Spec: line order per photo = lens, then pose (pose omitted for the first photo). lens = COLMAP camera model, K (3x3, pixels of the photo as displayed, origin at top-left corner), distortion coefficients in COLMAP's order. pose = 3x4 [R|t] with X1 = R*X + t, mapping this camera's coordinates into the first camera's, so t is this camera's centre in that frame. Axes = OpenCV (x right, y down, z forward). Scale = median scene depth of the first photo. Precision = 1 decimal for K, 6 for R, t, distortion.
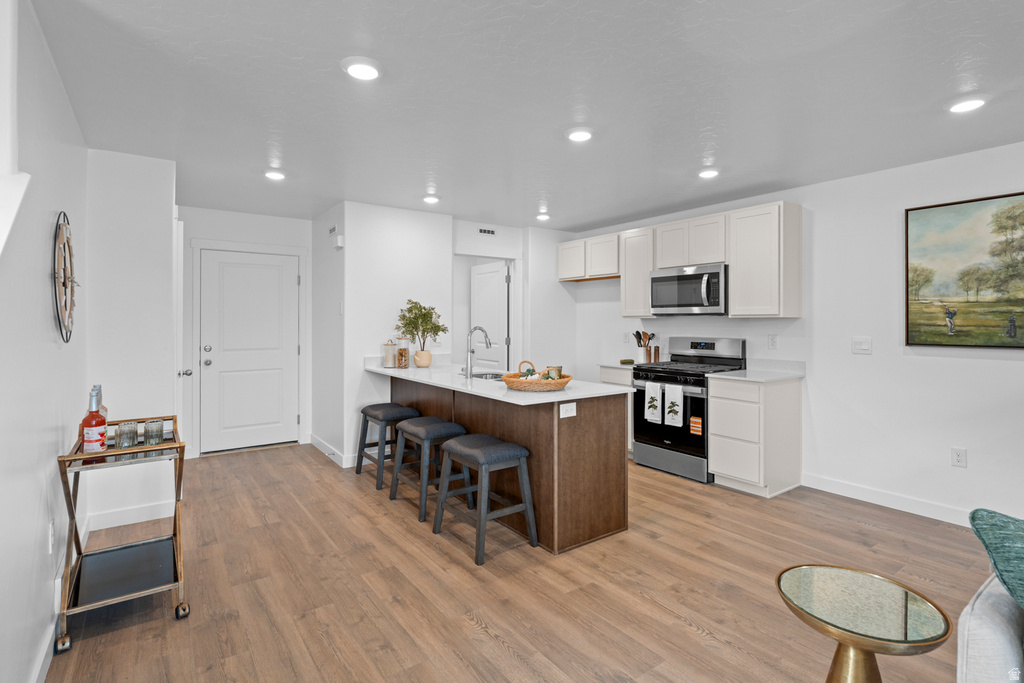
lens RADIAL K [[501.9, 0, 510.6], [0, 501.9, 322.2], [0, 0, 1]] dist [-0.001629, -0.000217]
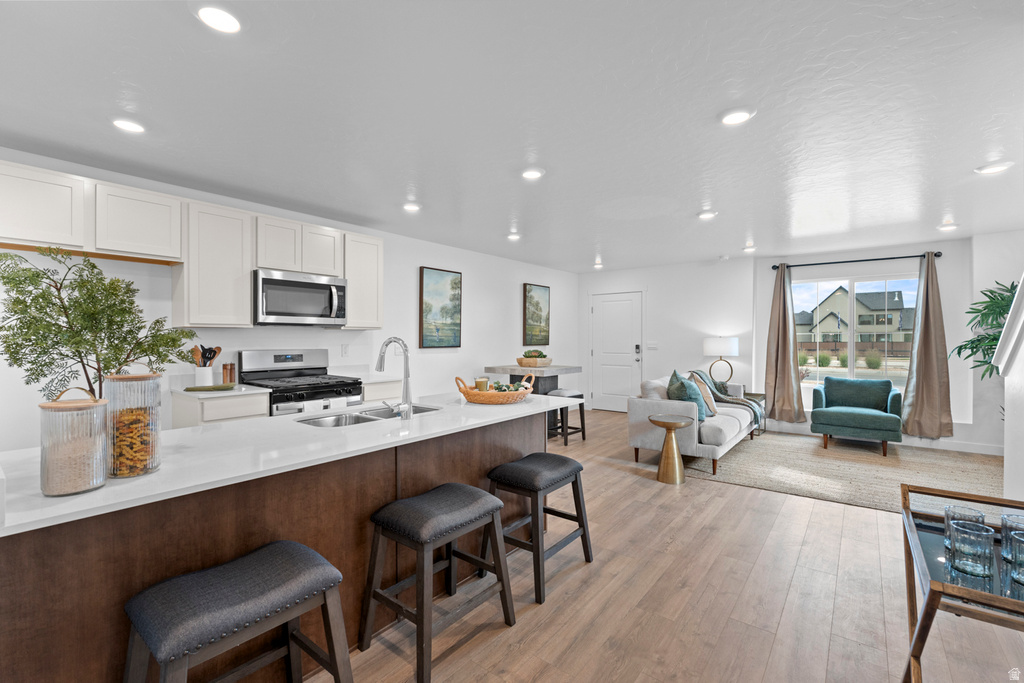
lens RADIAL K [[450.5, 0, 512.0], [0, 450.5, 341.5], [0, 0, 1]] dist [-0.004480, -0.000391]
pose [[-0.282954, -0.008869, 0.959093, -0.821737], [0.000586, 0.999955, 0.009420, 0.011808], [-0.959133, 0.003227, -0.282936, 1.273092]]
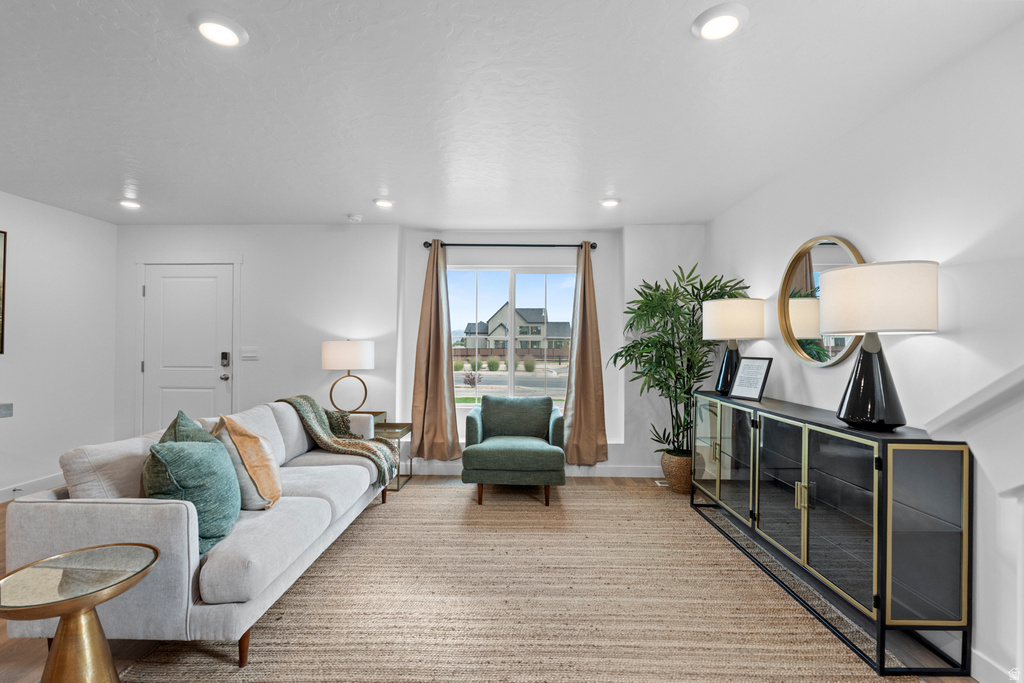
lens RADIAL K [[450.5, 0, 512.0], [0, 450.5, 341.5], [0, 0, 1]] dist [-0.004480, -0.000391]
pose [[-0.800018, -0.003070, 0.599968, -0.300662], [-0.008464, 0.999945, -0.006170, 0.019546], [-0.599916, -0.010014, -0.800000, 0.551058]]
